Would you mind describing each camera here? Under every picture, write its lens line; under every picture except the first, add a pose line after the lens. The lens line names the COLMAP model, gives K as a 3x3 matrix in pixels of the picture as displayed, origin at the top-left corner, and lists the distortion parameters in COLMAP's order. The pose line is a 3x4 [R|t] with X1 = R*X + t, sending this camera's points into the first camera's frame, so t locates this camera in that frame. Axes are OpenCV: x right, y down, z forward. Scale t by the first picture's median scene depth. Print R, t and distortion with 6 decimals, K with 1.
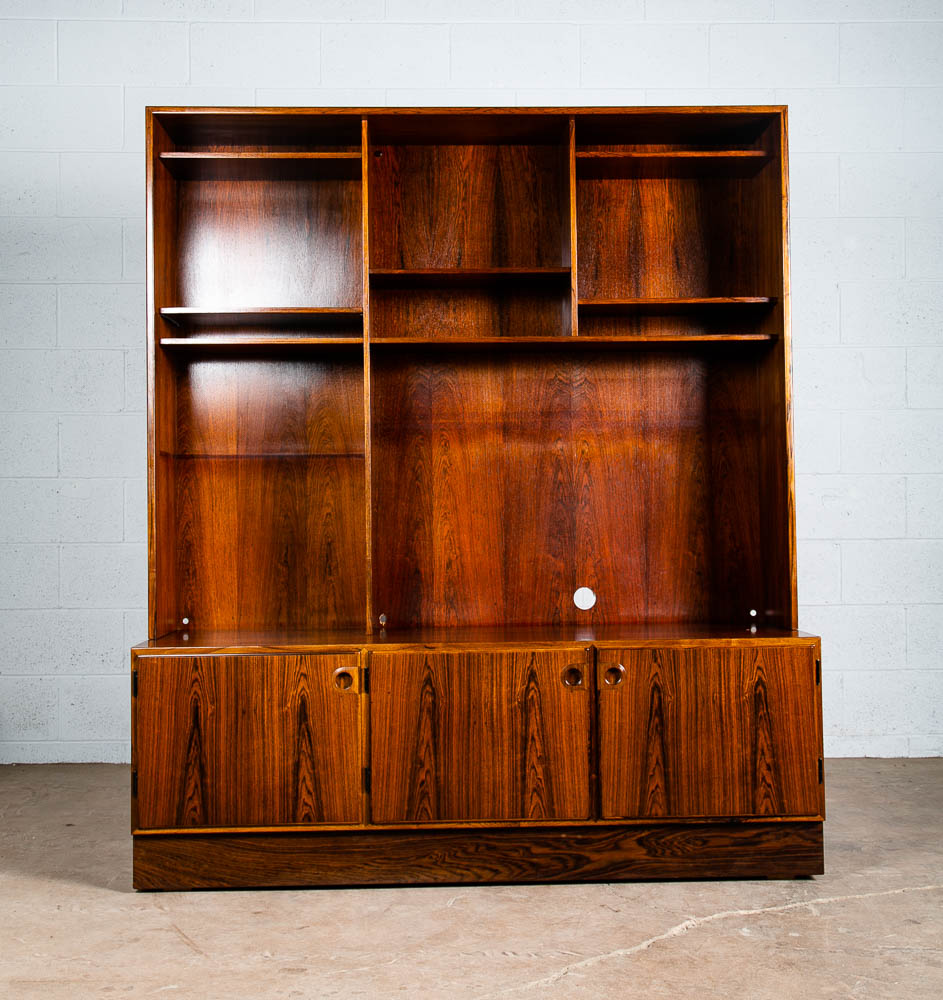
lens RADIAL K [[1511.6, 0, 466.8], [0, 1511.6, 502.1], [0, 0, 1]] dist [0.105122, 0.000000]
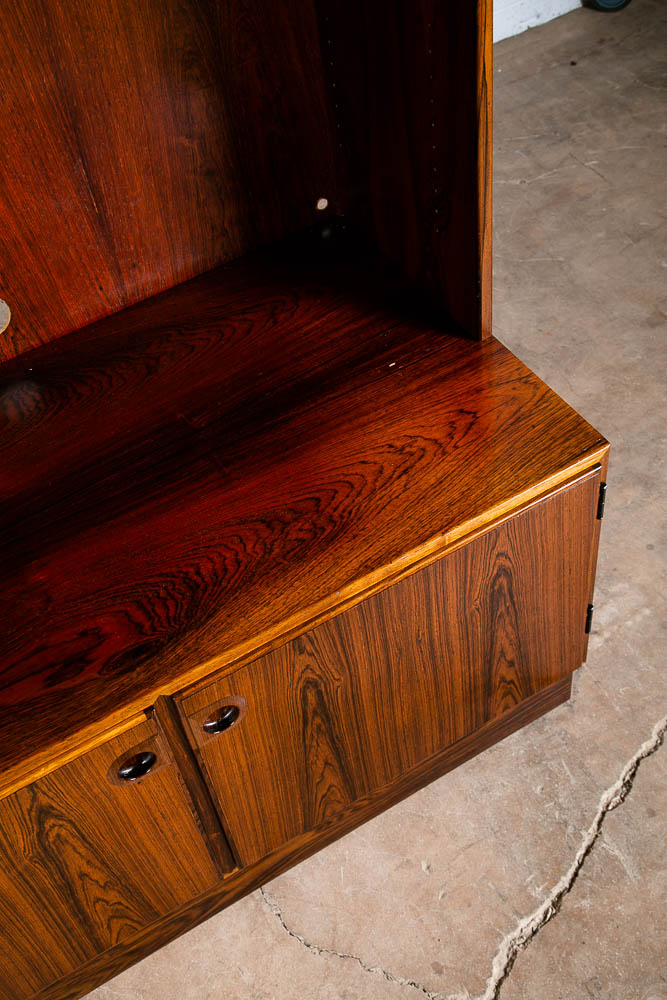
lens RADIAL K [[1198.5, 0, 332.0], [0, 1198.5, 503.1], [0, 0, 1]] dist [0.041351, 0.000000]
pose [[0.872375, -0.417487, 0.254296, 0.063204], [0.087999, 0.645828, 0.758394, -0.178892], [-0.480851, -0.639226, 0.600143, 0.819312]]
